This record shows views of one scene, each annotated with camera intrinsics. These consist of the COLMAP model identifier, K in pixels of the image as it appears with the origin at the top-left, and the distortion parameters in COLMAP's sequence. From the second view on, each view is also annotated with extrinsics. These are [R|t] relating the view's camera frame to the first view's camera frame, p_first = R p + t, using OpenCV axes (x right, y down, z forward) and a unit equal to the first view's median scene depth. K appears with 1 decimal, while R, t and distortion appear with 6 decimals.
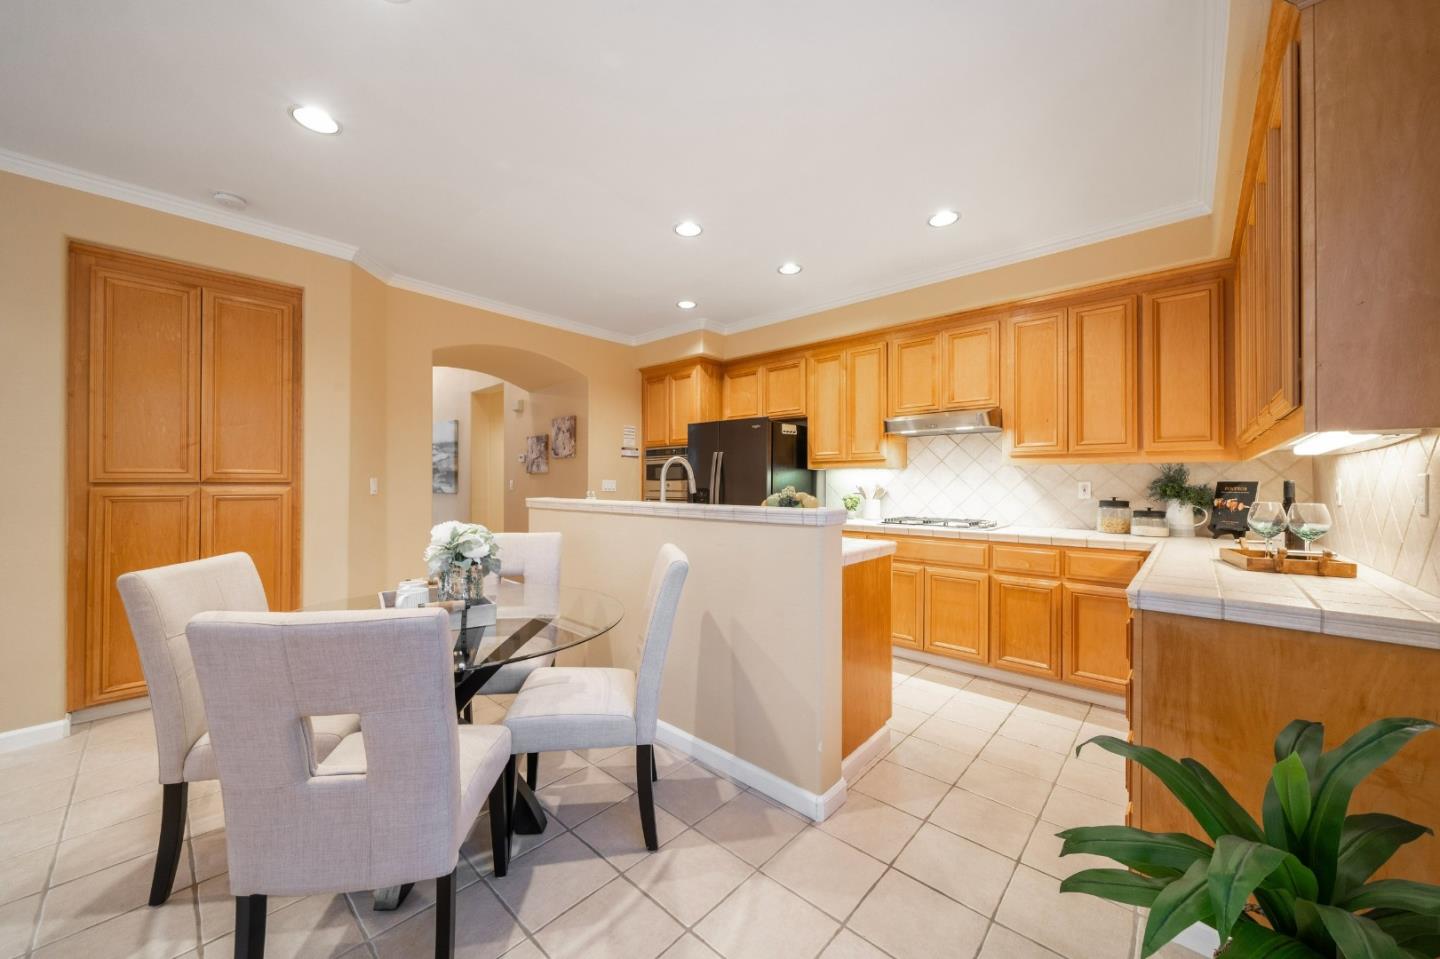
lens RADIAL K [[508.3, 0, 722.0], [0, 508.3, 479.2], [0, 0, 1]] dist [-0.004473, -0.000048]
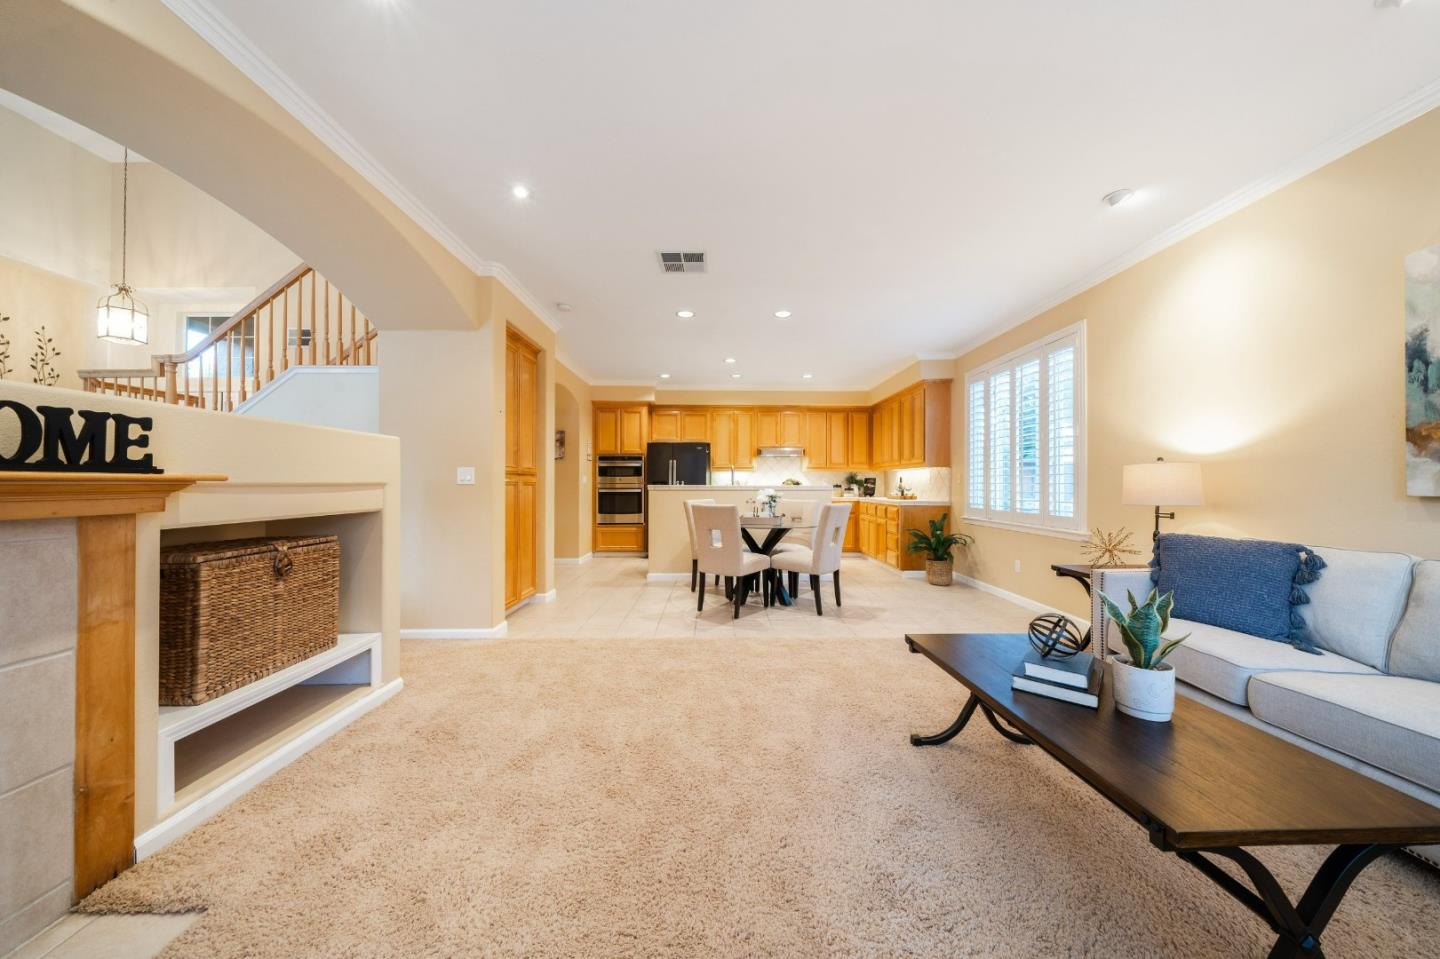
lens RADIAL K [[508.3, 0, 724.5], [0, 508.3, 484.2], [0, 0, 1]] dist [-0.004473, -0.000048]
pose [[0.732759, -0.001738, 0.680486, -1.174935], [-0.002422, 0.999984, 0.005161, 0.019701], [-0.680484, -0.005430, 0.732743, -0.449261]]
